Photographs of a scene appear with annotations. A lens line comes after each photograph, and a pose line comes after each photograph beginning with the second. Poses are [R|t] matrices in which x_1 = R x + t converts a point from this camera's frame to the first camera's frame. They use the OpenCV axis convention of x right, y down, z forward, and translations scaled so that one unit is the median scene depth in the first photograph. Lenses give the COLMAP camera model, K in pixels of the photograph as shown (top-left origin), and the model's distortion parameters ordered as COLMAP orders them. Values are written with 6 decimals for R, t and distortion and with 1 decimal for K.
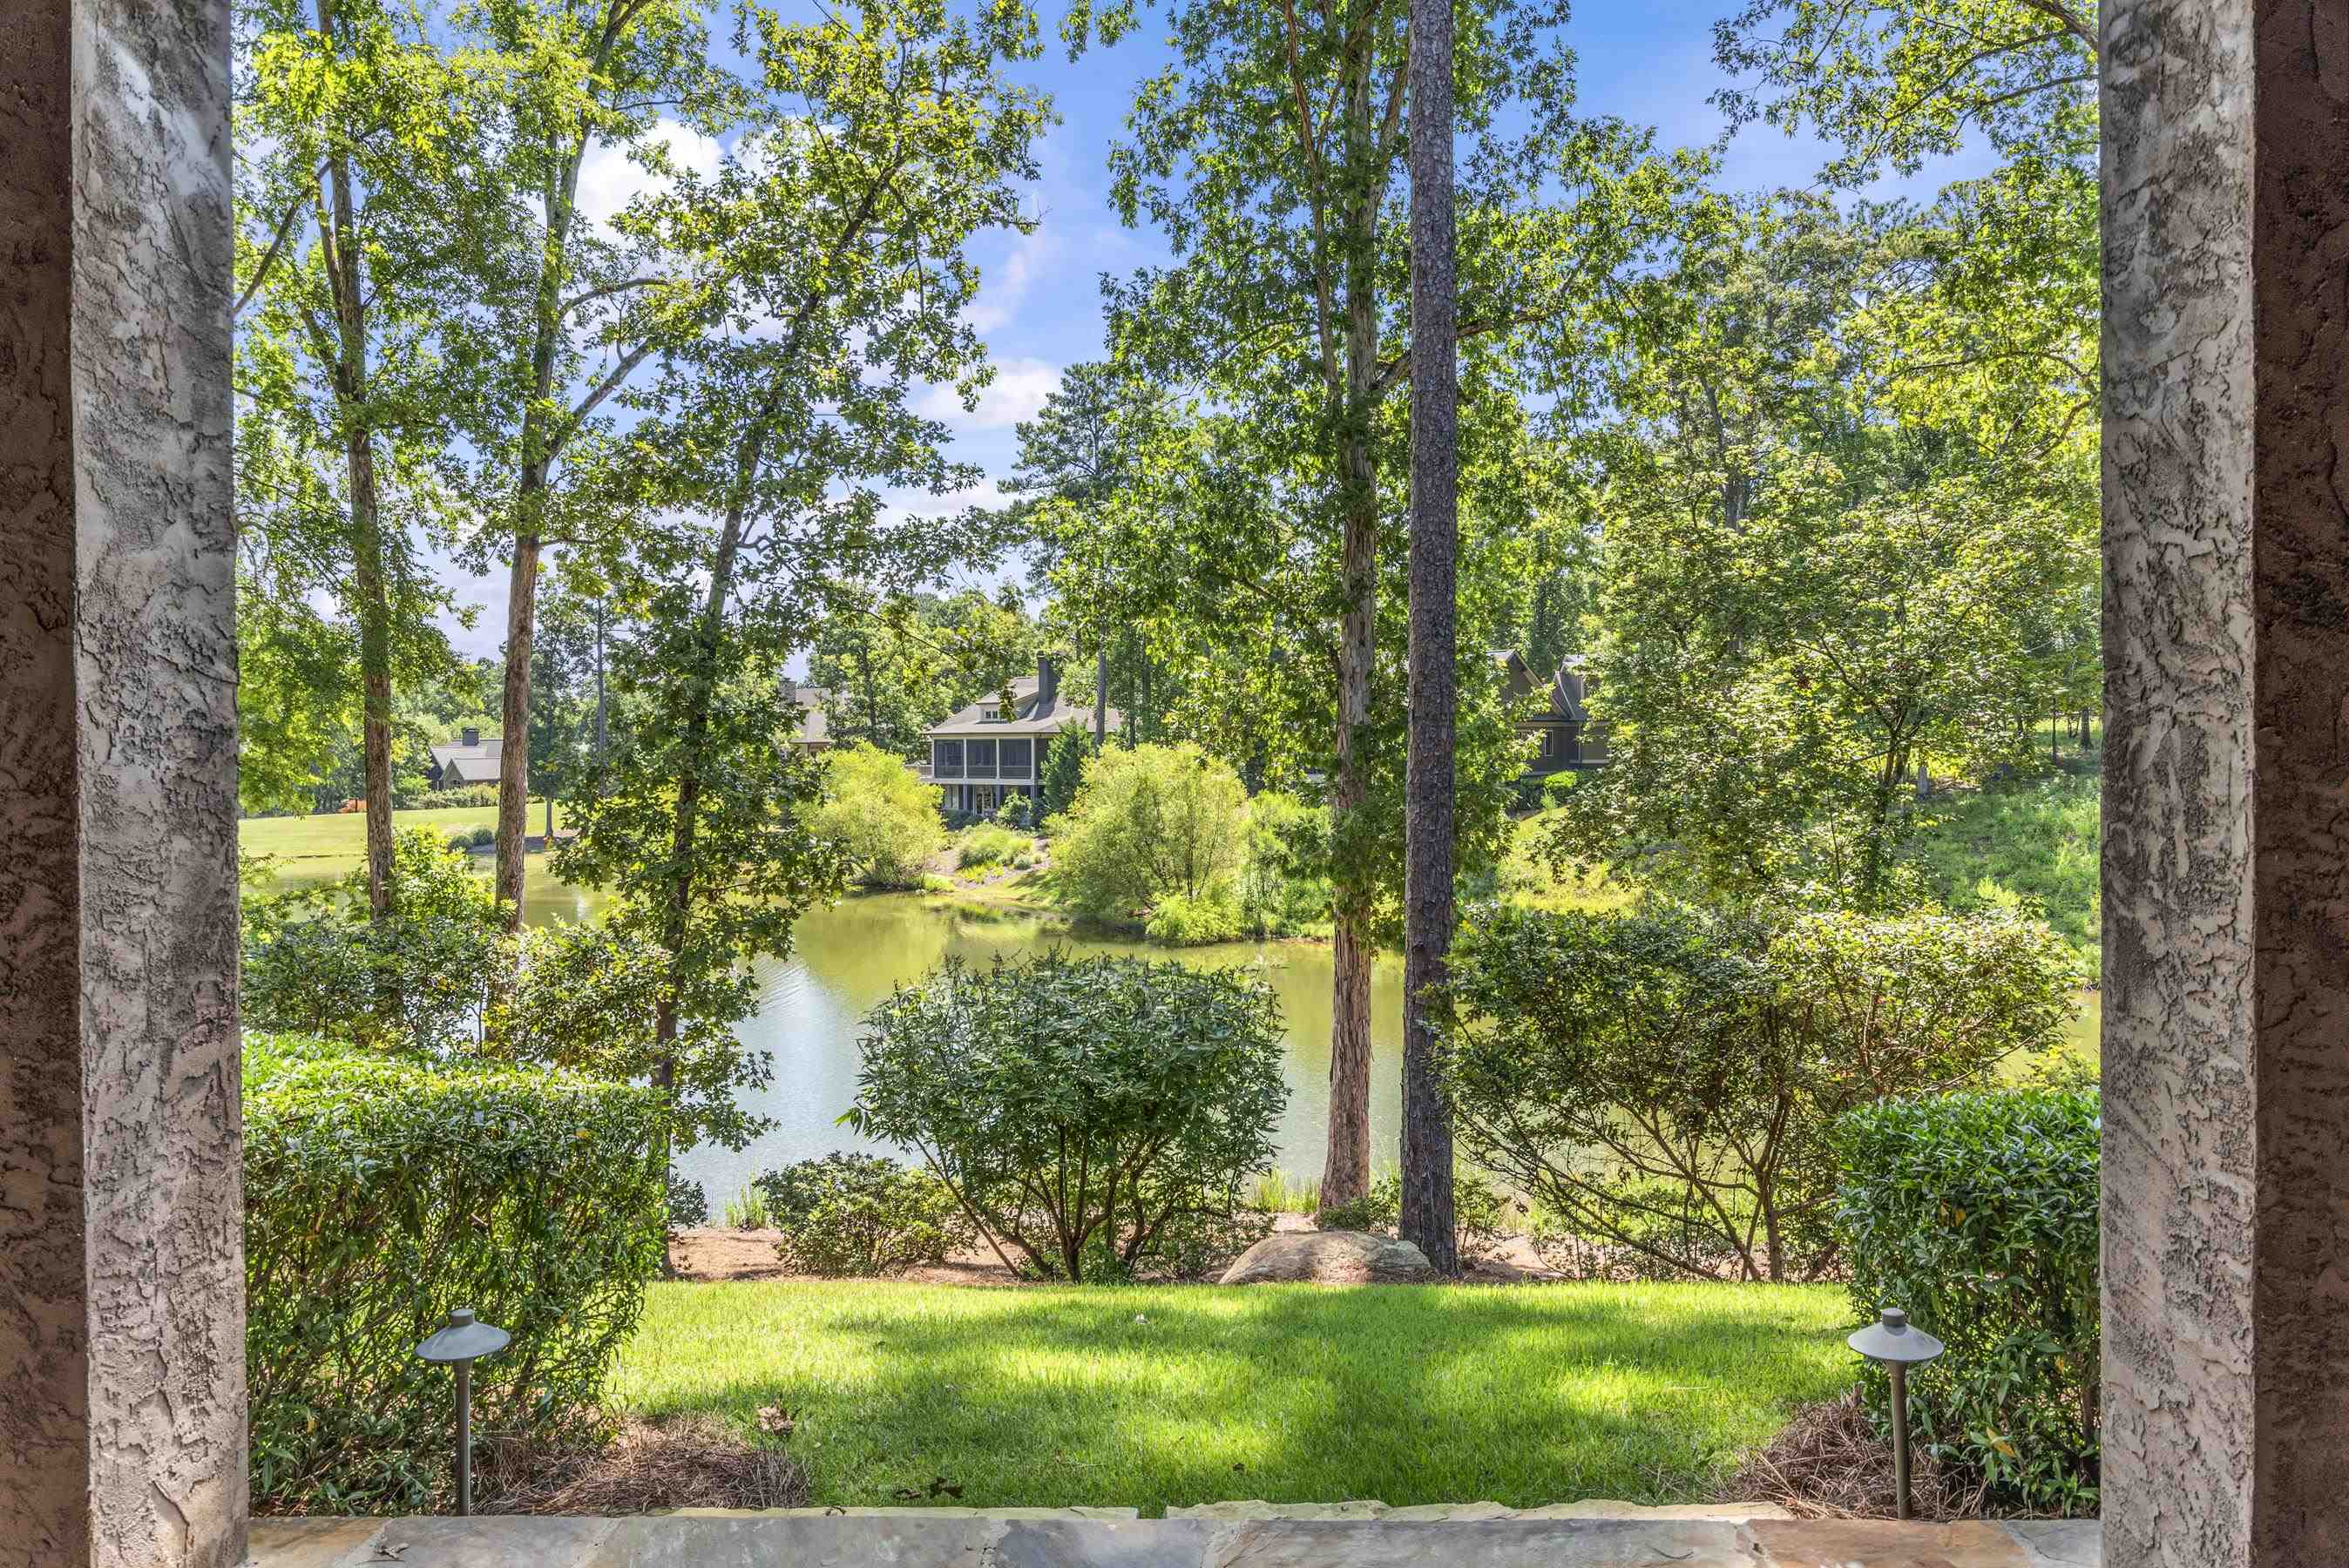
lens RADIAL K [[1596.1, 0, 1163.1], [0, 1596.1, 755.5], [0, 0, 1]] dist [0.024695, -0.000036]
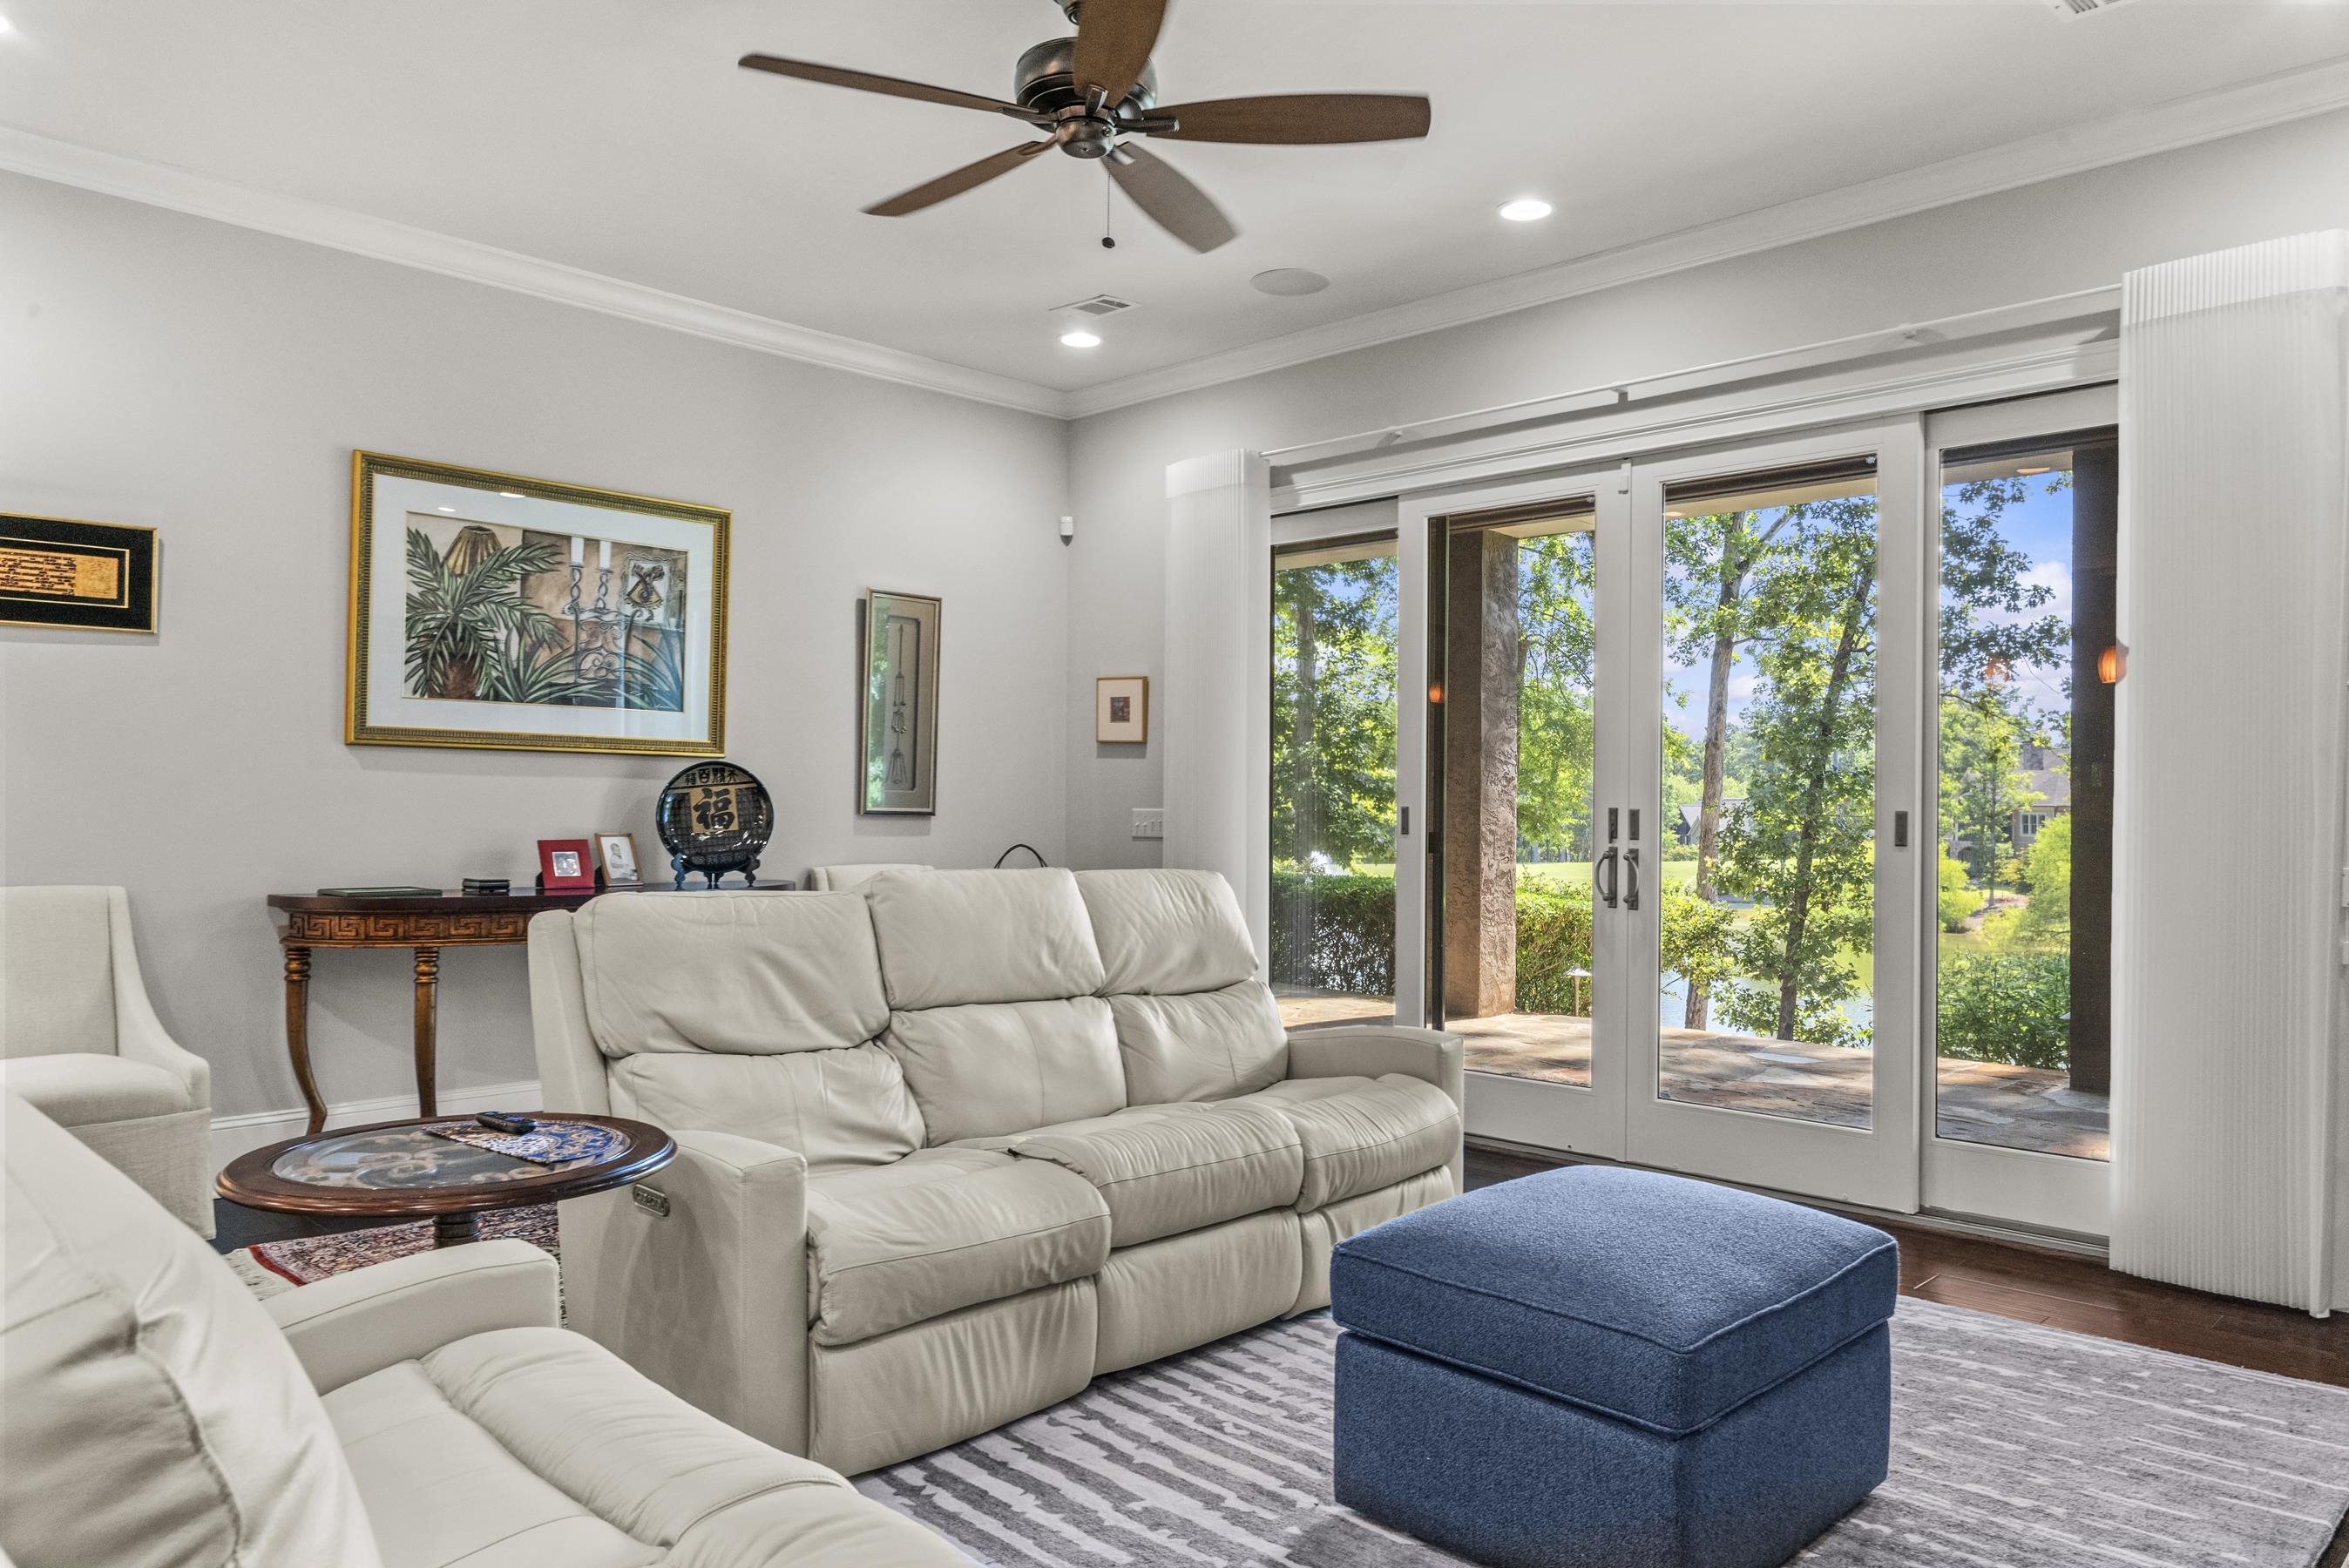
lens RADIAL K [[1596.1, 0, 1163.1], [0, 1596.1, 755.5], [0, 0, 1]] dist [0.024695, -0.000036]
pose [[0.734378, -0.004434, -0.678726, 0.150591], [-0.021701, 0.999314, -0.030009, 0.007006], [0.678394, 0.036767, 0.733778, -0.255371]]
